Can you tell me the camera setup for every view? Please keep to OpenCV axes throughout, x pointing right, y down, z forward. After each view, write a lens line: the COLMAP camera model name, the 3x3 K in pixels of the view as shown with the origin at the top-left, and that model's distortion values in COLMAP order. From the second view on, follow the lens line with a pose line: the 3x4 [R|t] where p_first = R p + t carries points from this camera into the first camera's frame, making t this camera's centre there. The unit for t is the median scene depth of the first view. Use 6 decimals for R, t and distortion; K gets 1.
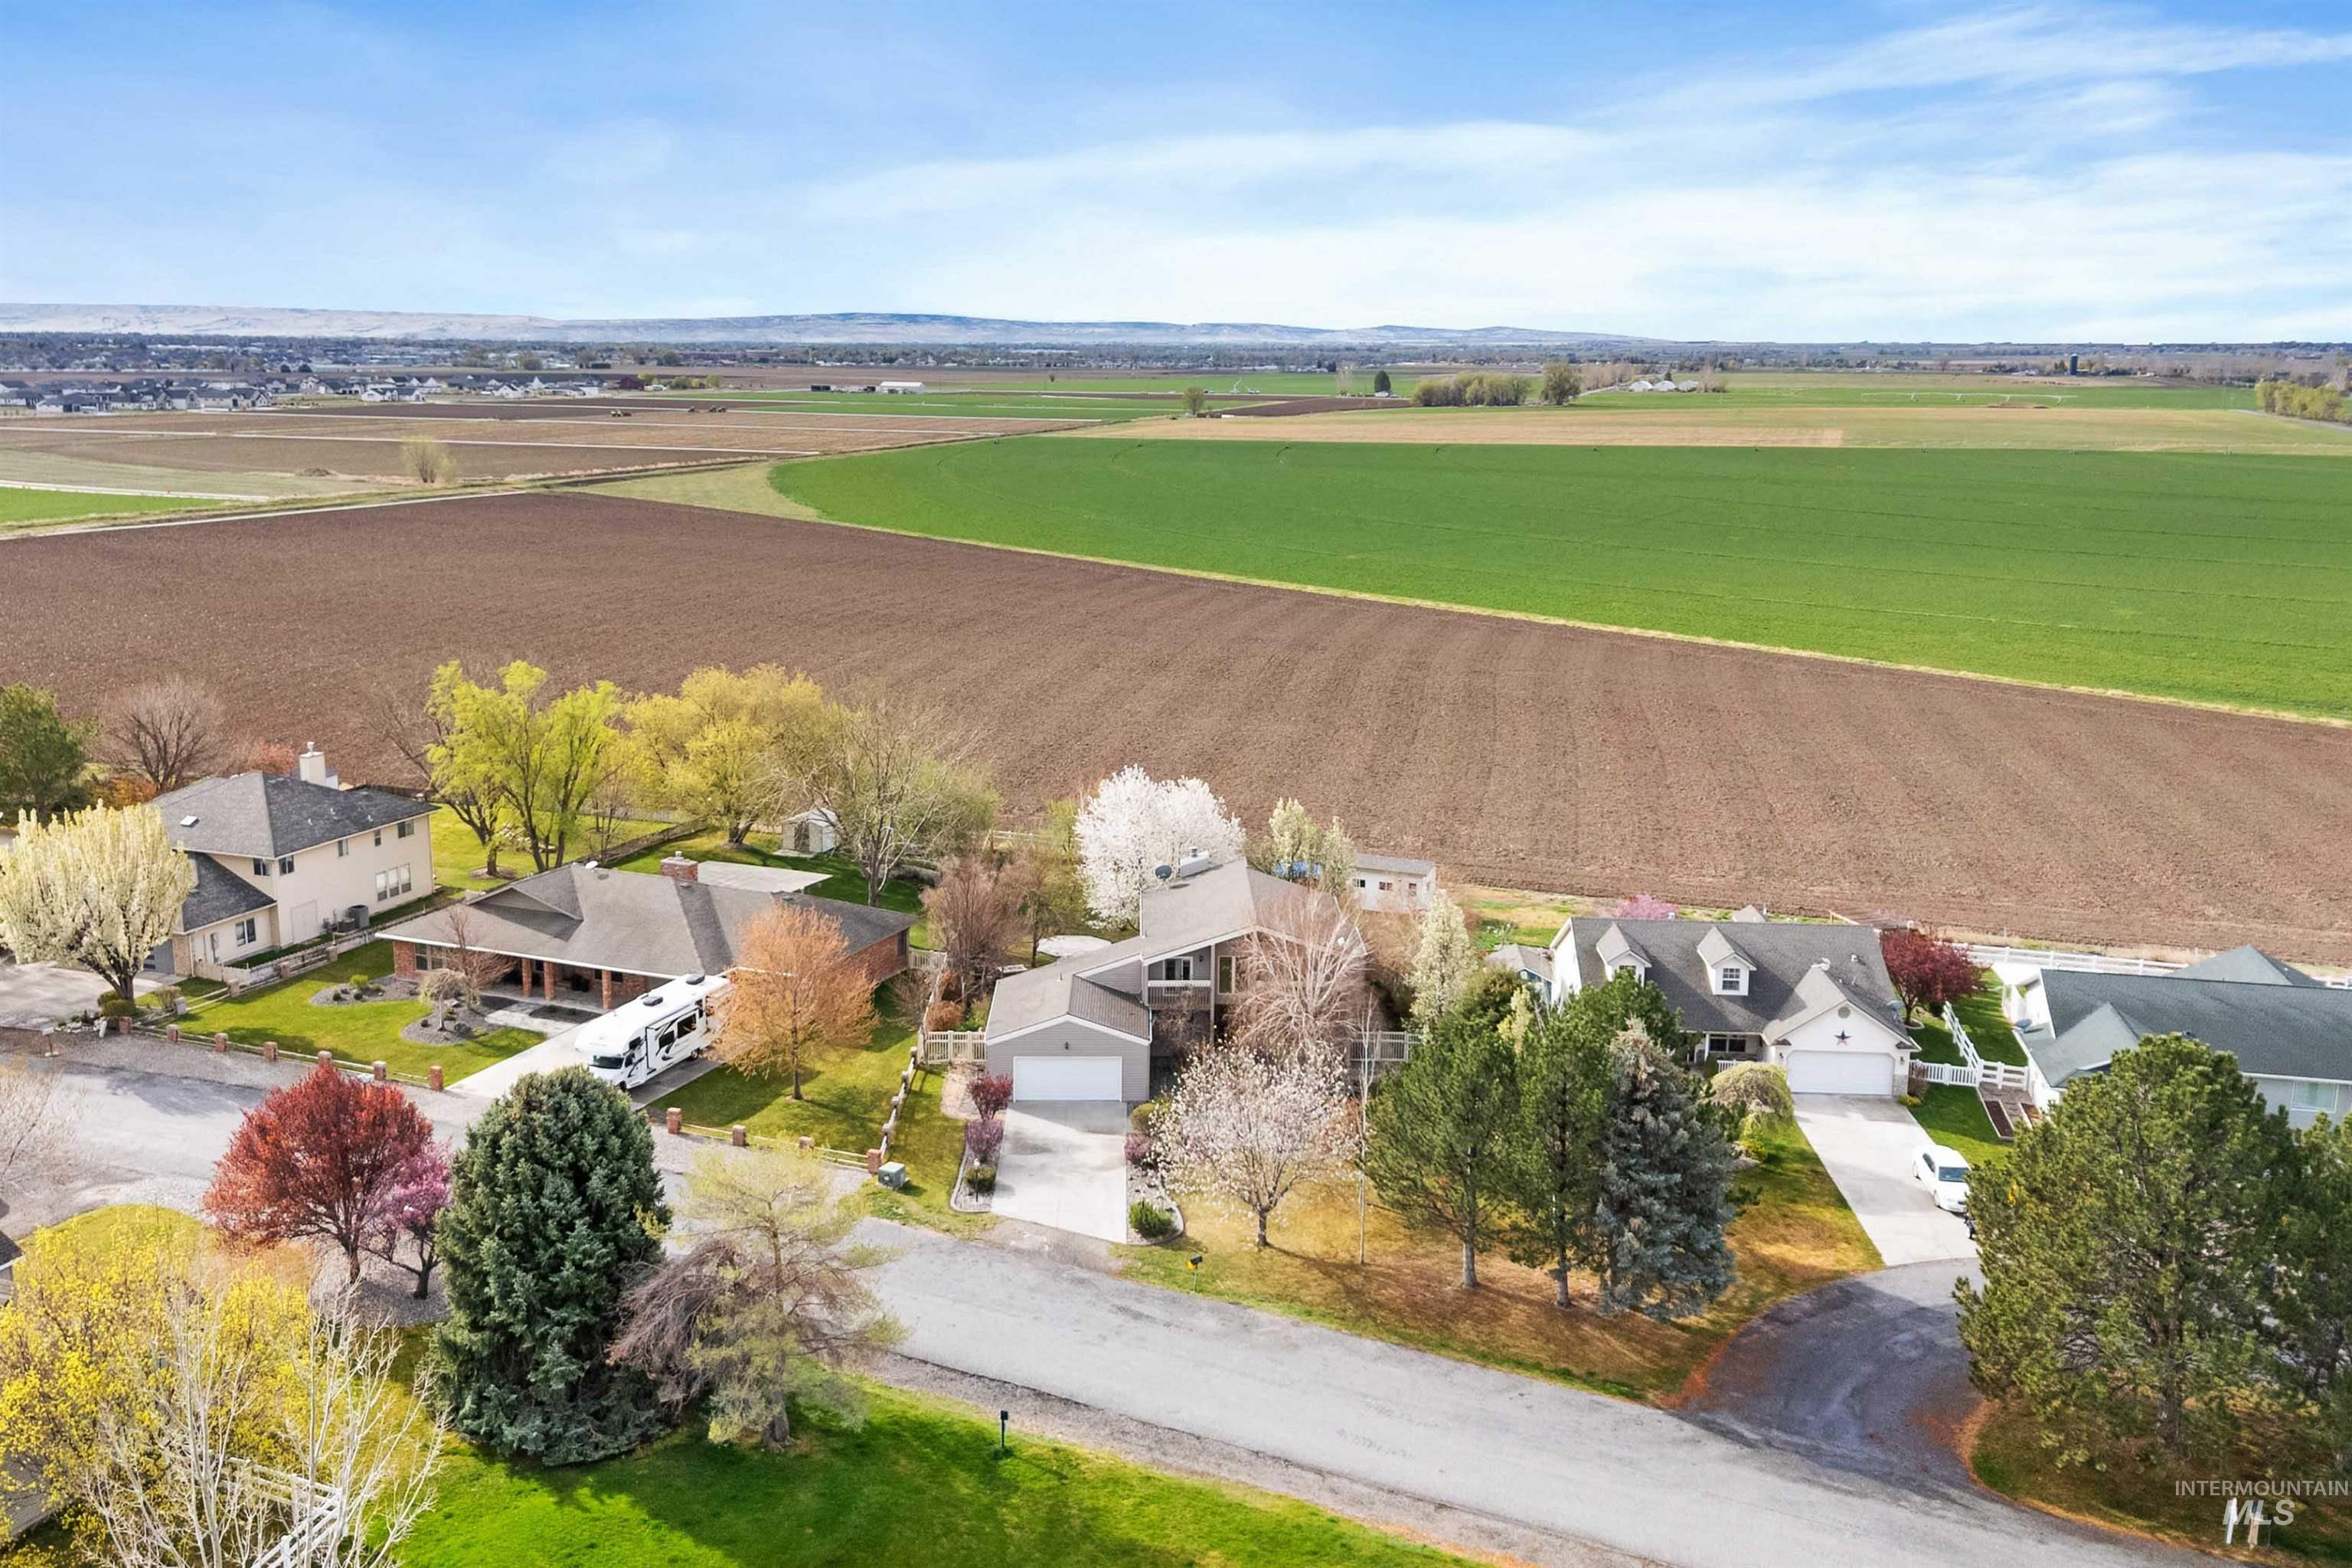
lens RADIAL K [[2148.7, 0, 1176.0], [0, 2148.7, 784.0], [0, 0, 1]] dist [0.003686, 0.004668]
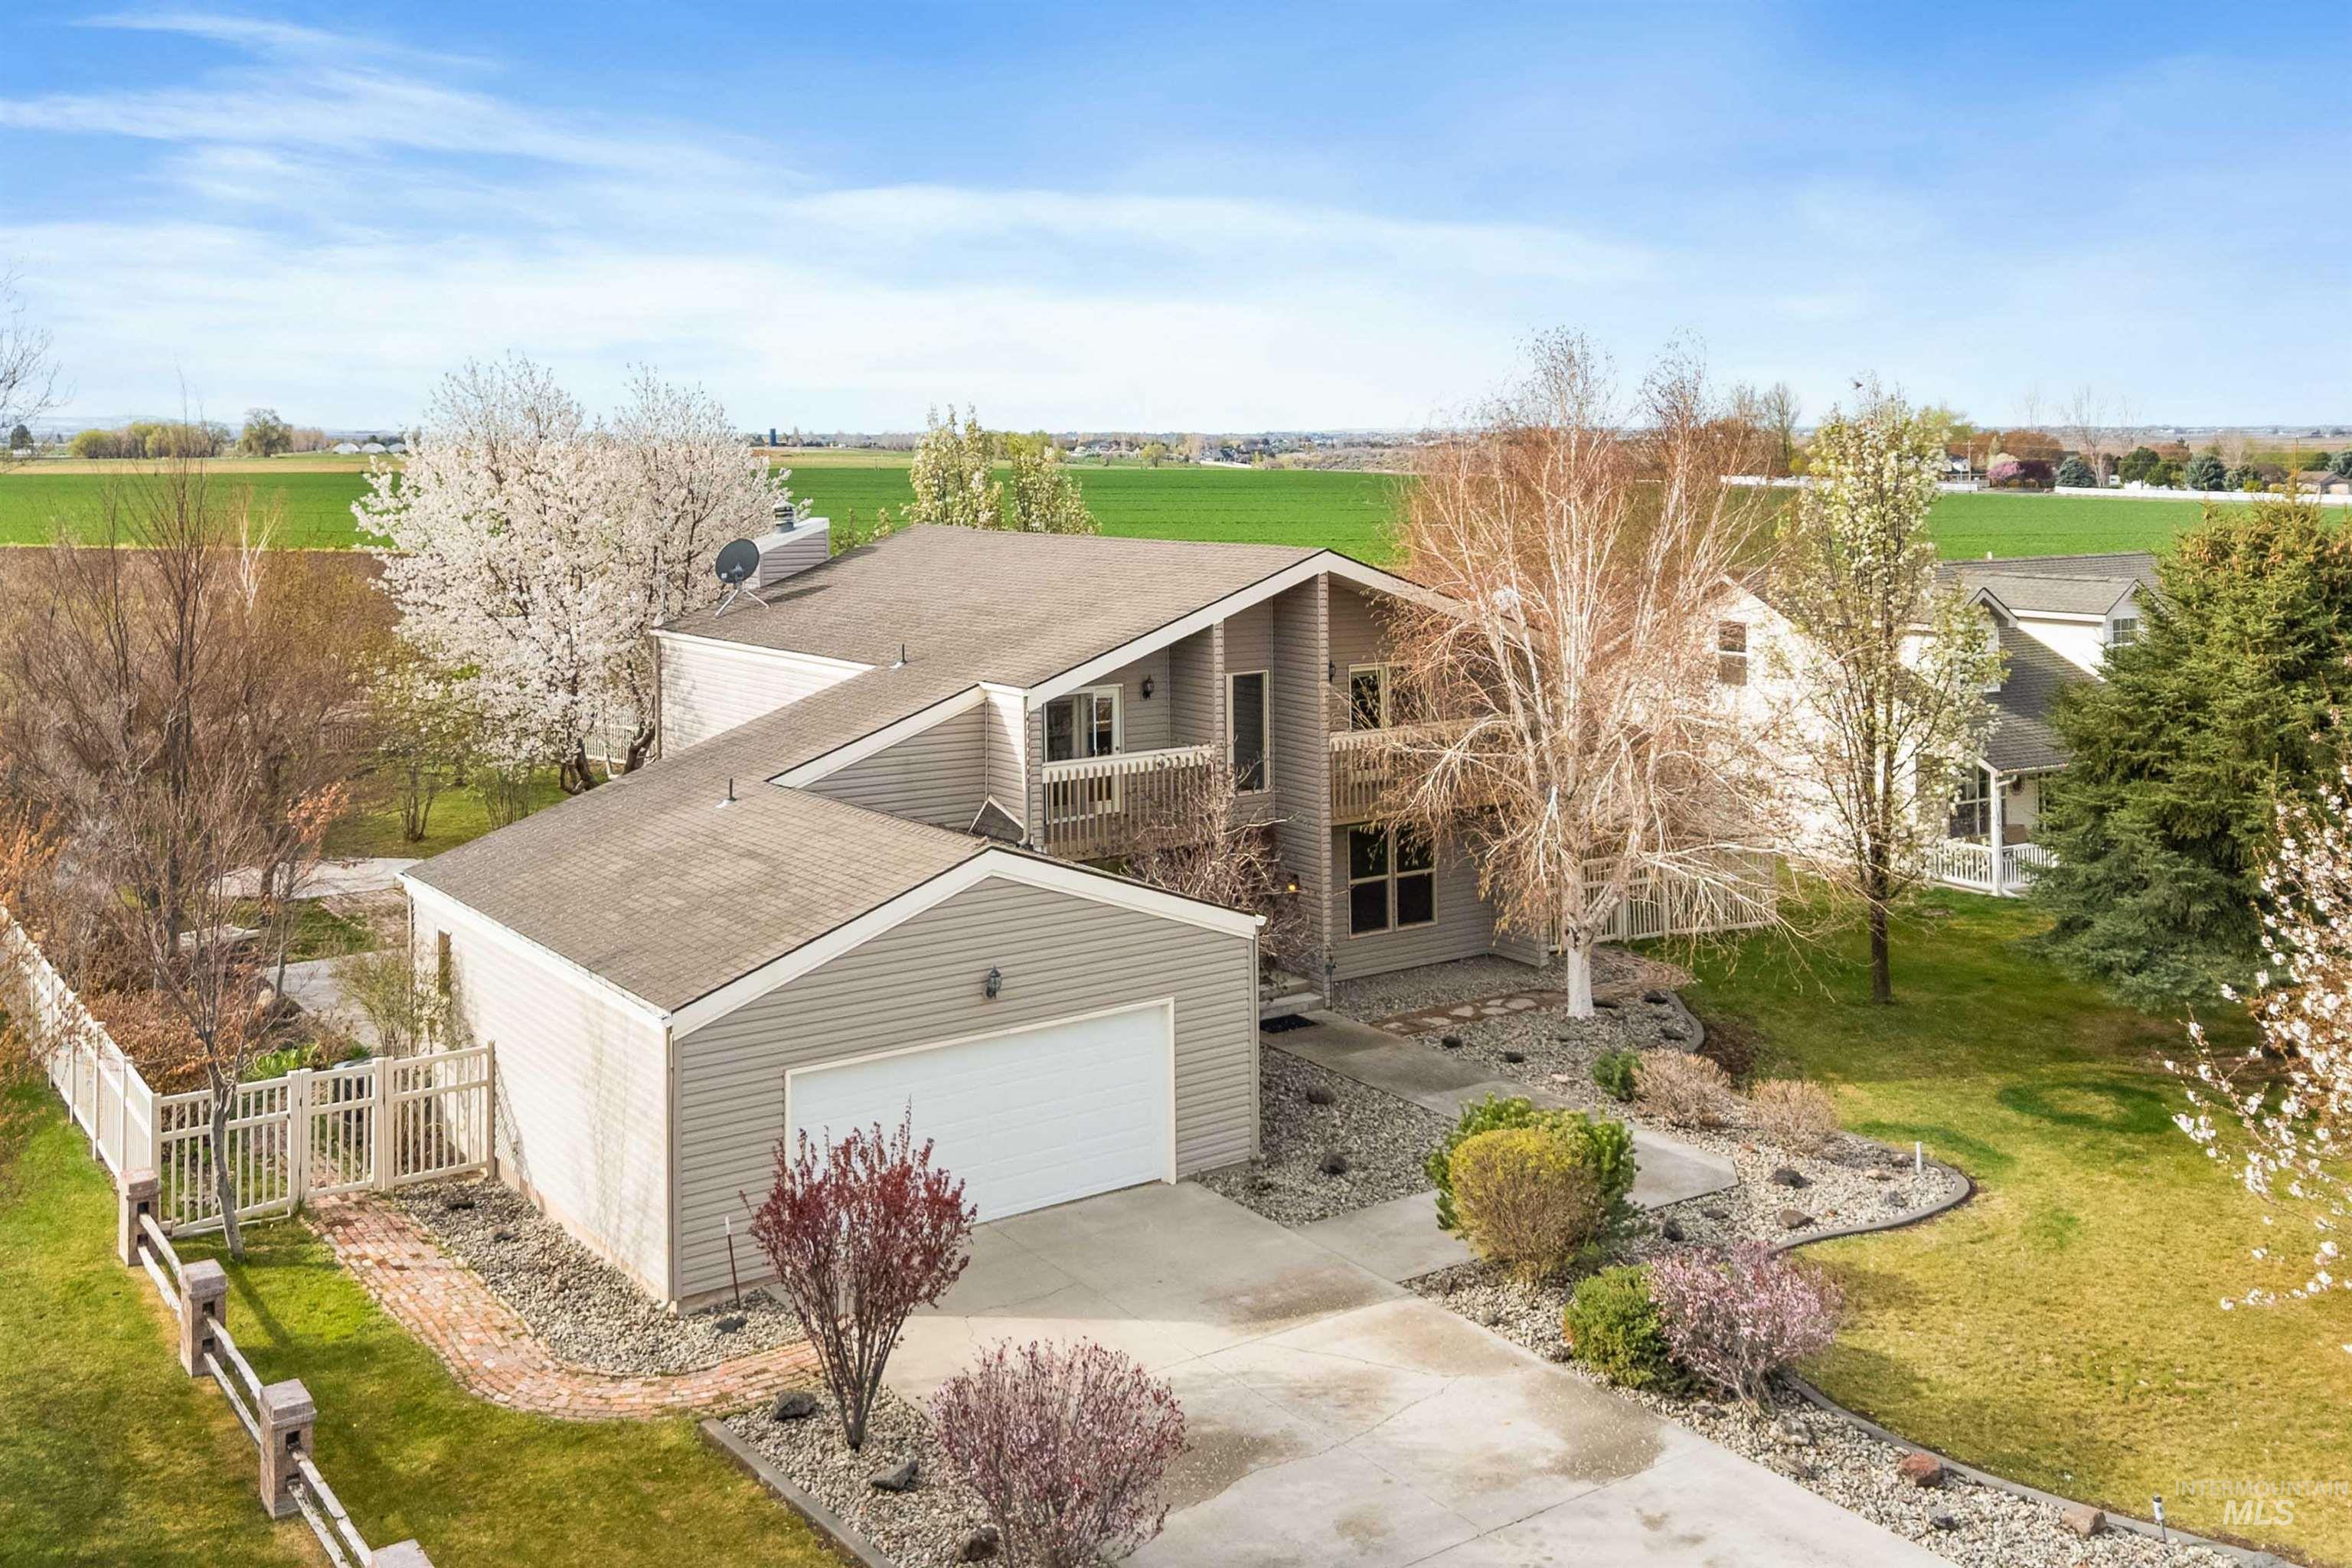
lens RADIAL K [[2148.7, 0, 1176.0], [0, 2148.7, 784.0], [0, 0, 1]] dist [0.003686, 0.004668]
pose [[0.825128, -0.081196, 0.559081, -0.156523], [0.108614, 0.993956, -0.015947, 0.099912], [-0.554407, 0.073882, 0.828960, 0.744640]]
